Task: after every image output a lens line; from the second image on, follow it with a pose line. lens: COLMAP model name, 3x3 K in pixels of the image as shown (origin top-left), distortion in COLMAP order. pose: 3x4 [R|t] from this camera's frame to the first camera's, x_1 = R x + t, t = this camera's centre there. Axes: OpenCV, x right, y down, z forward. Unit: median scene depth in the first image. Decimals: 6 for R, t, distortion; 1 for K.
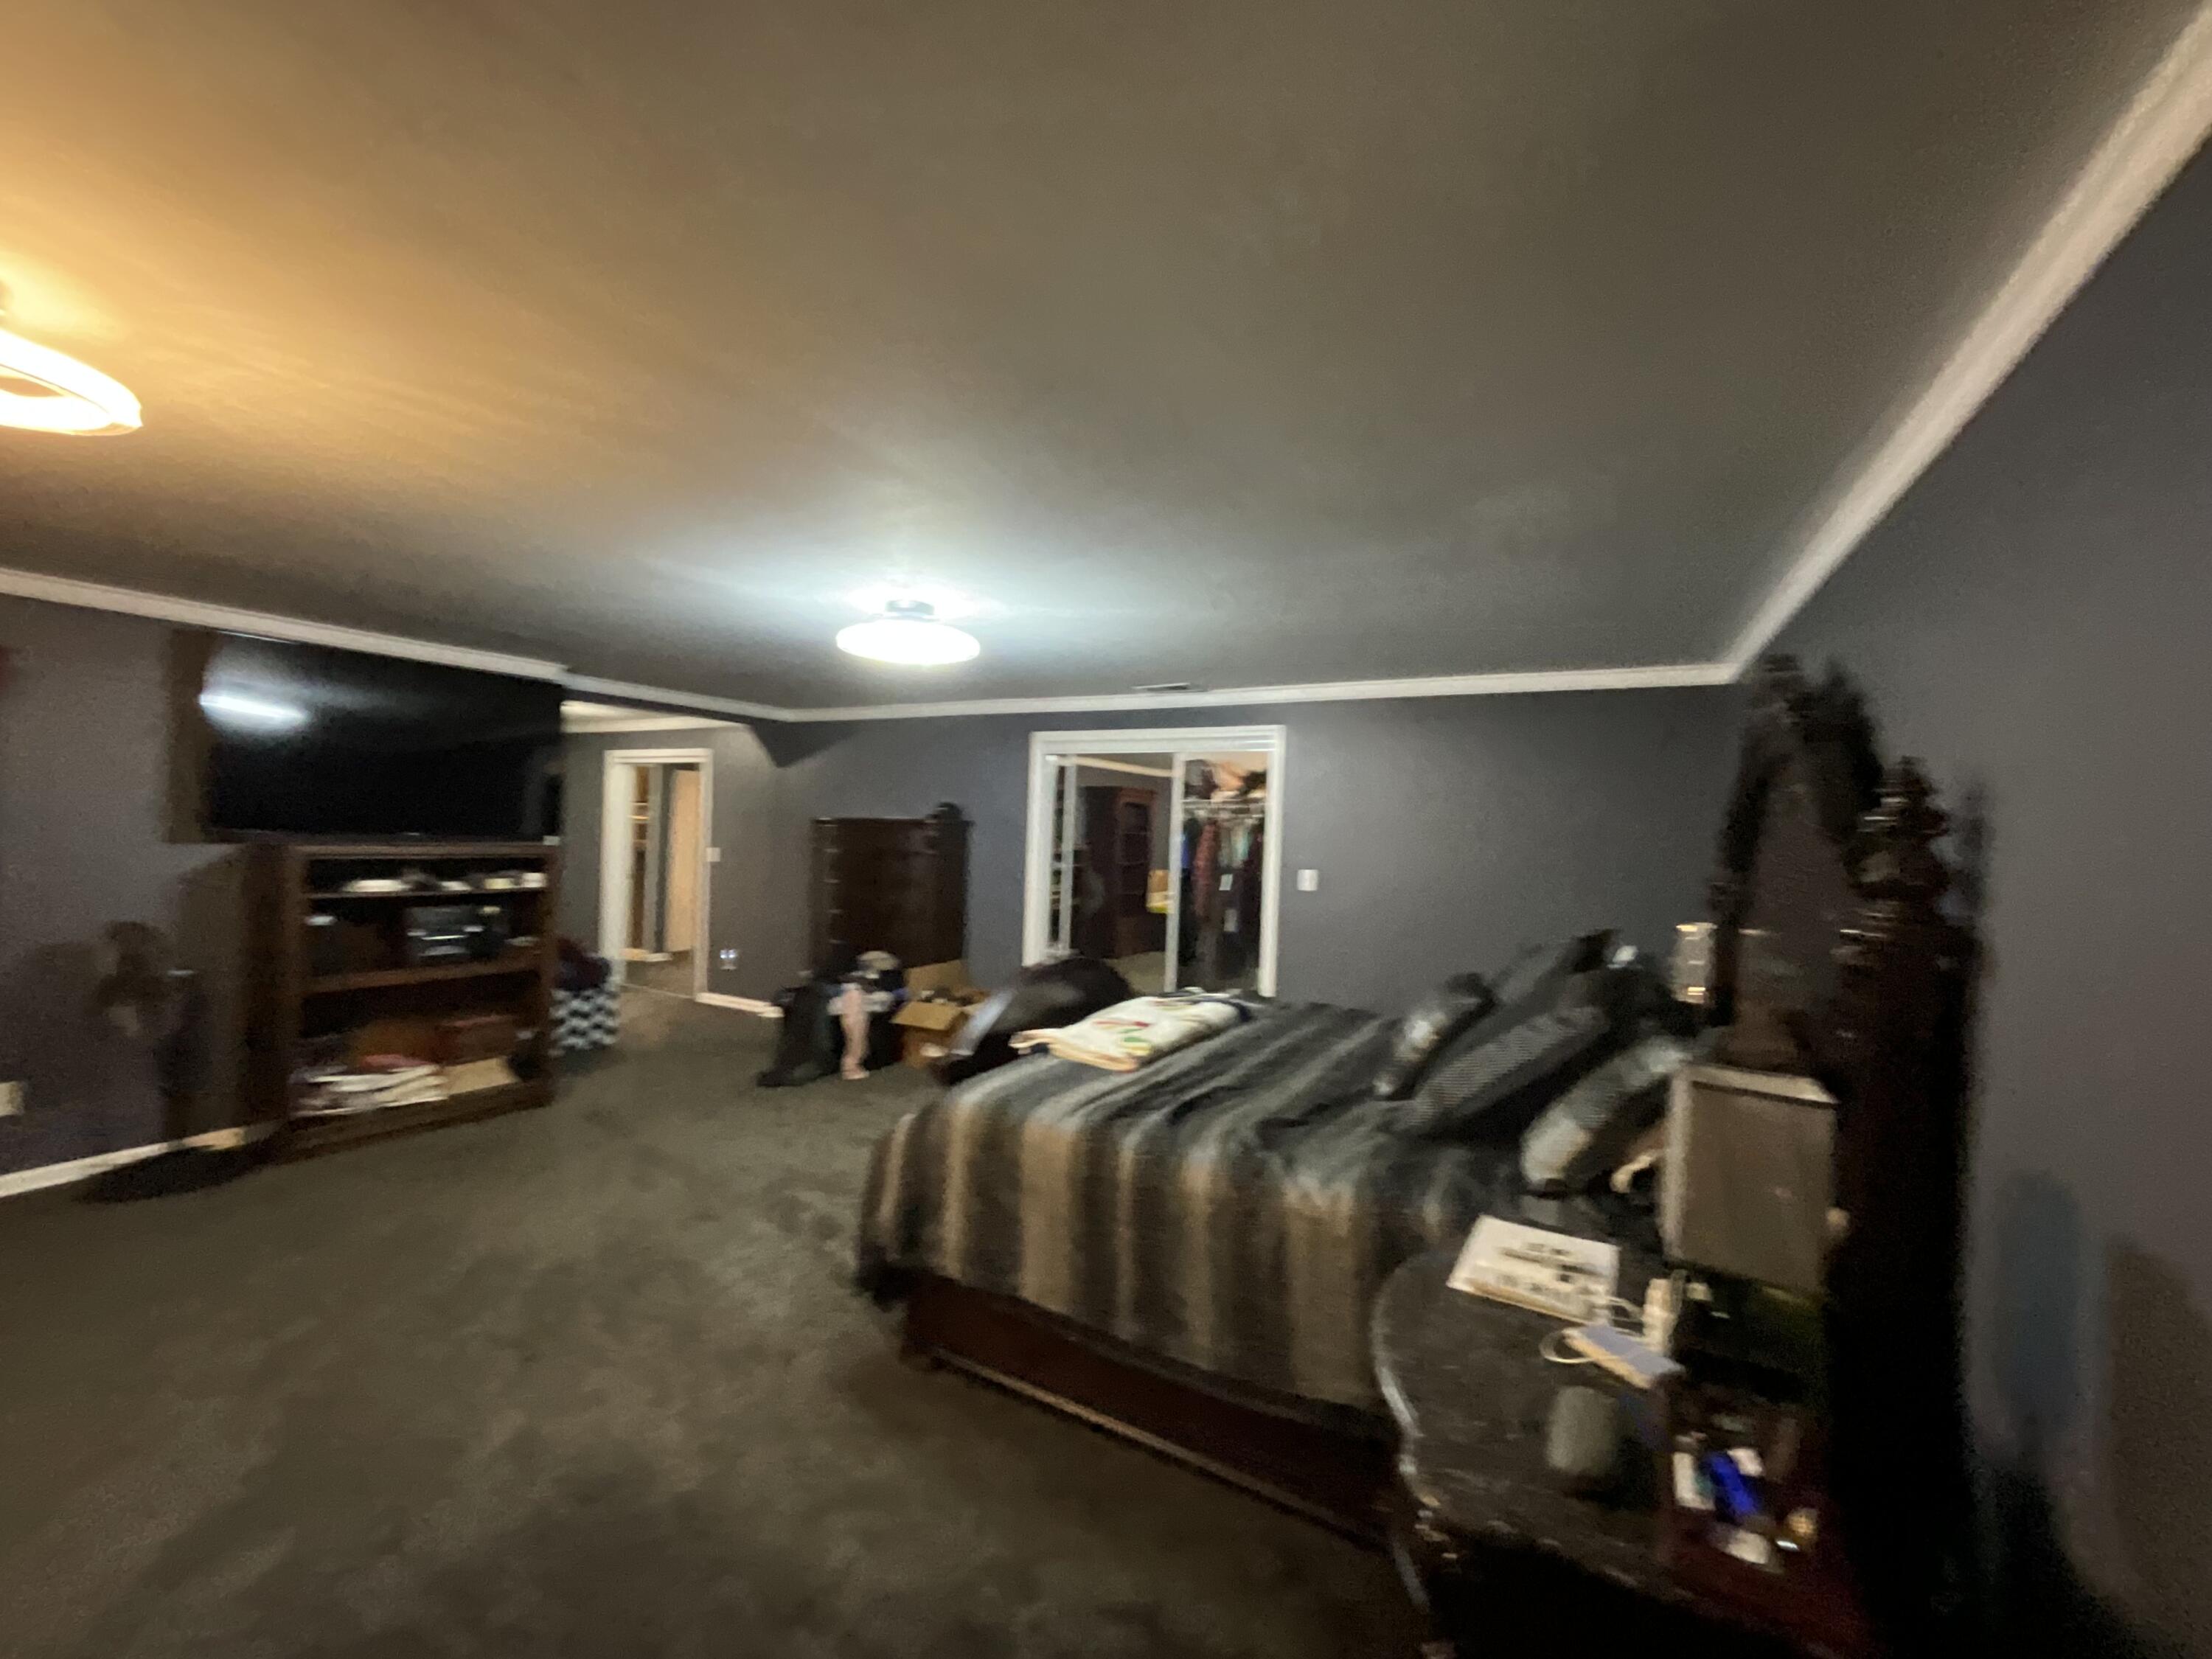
lens RADIAL K [[891.2, 0, 1114.4], [0, 891.2, 829.5], [0, 0, 1]] dist [-0.001582, 0.000001]
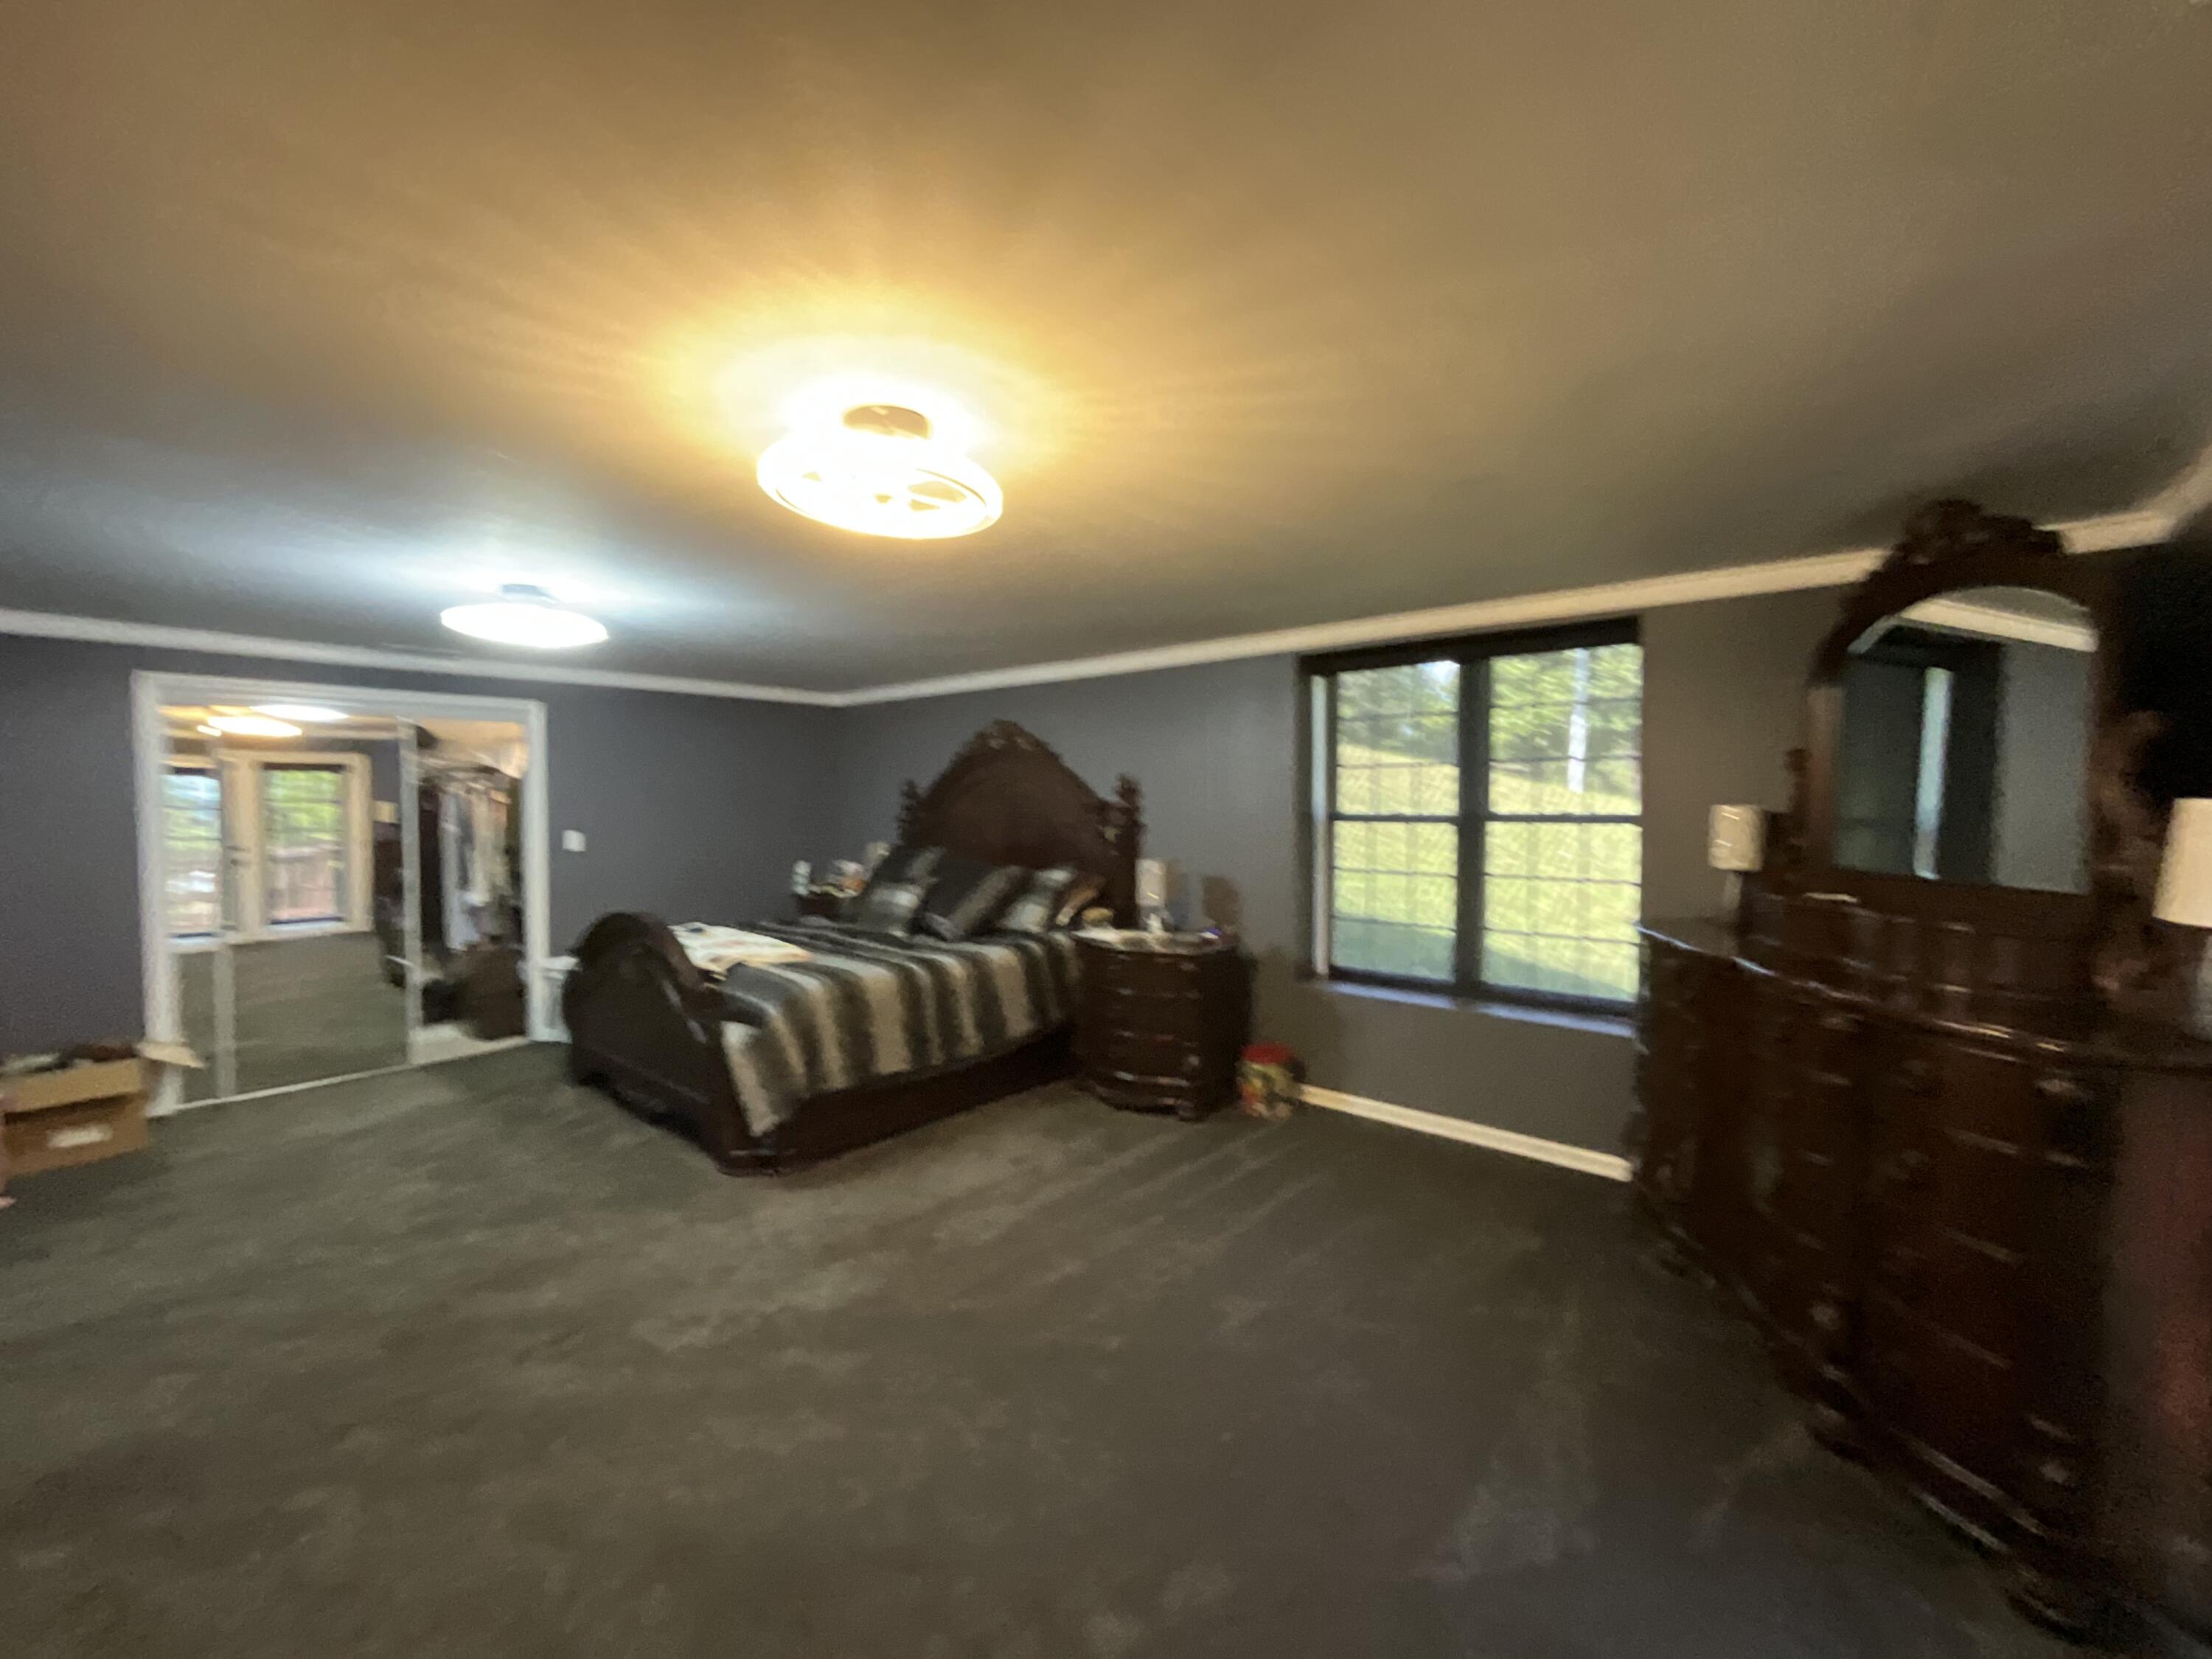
lens RADIAL K [[891.2, 0, 1105.5], [0, 891.2, 831.7], [0, 0, 1]] dist [-0.001582, 0.000001]
pose [[0.209658, -0.065285, 0.975593, -1.100967], [0.009421, 0.997857, 0.064750, -0.031762], [-0.977729, -0.004384, 0.209823, 0.149063]]
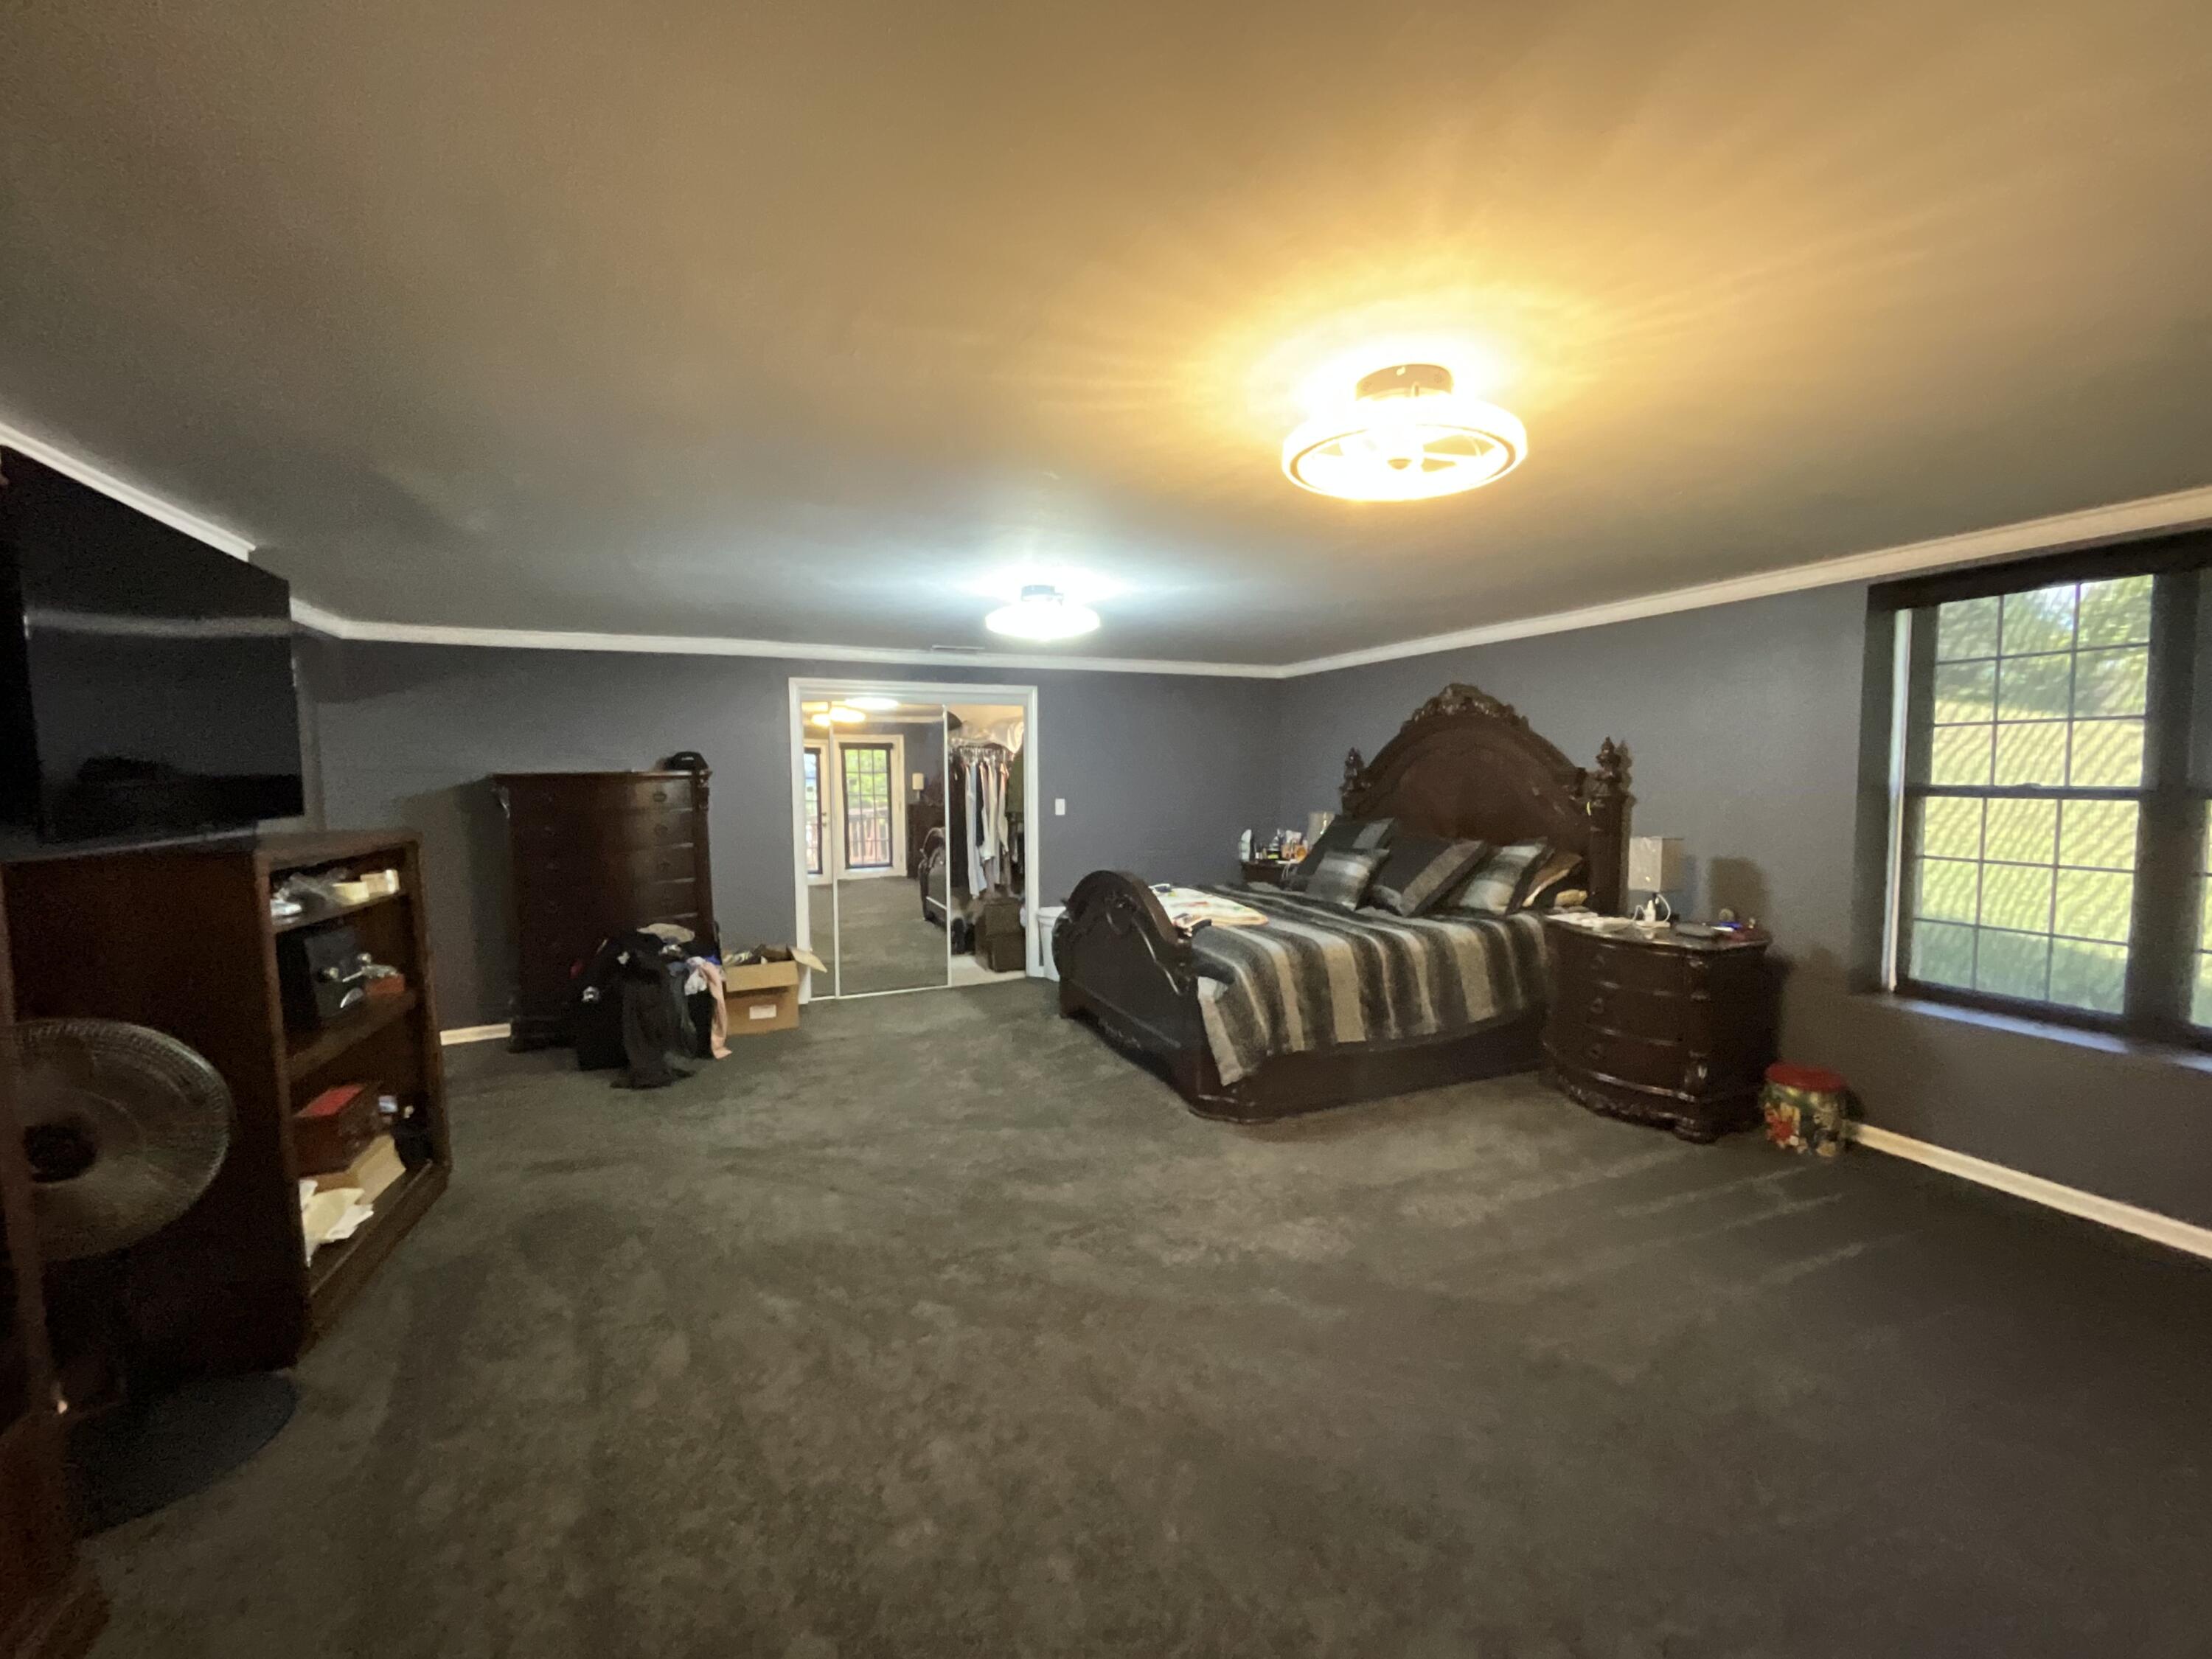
lens RADIAL K [[891.2, 0, 1107.6], [0, 891.2, 835.6], [0, 0, 1]] dist [-0.001582, 0.000001]
pose [[0.617621, -0.091205, 0.781169, -1.130979], [0.026327, 0.995094, 0.095367, -0.035027], [-0.786035, -0.038335, 0.616992, 0.201399]]
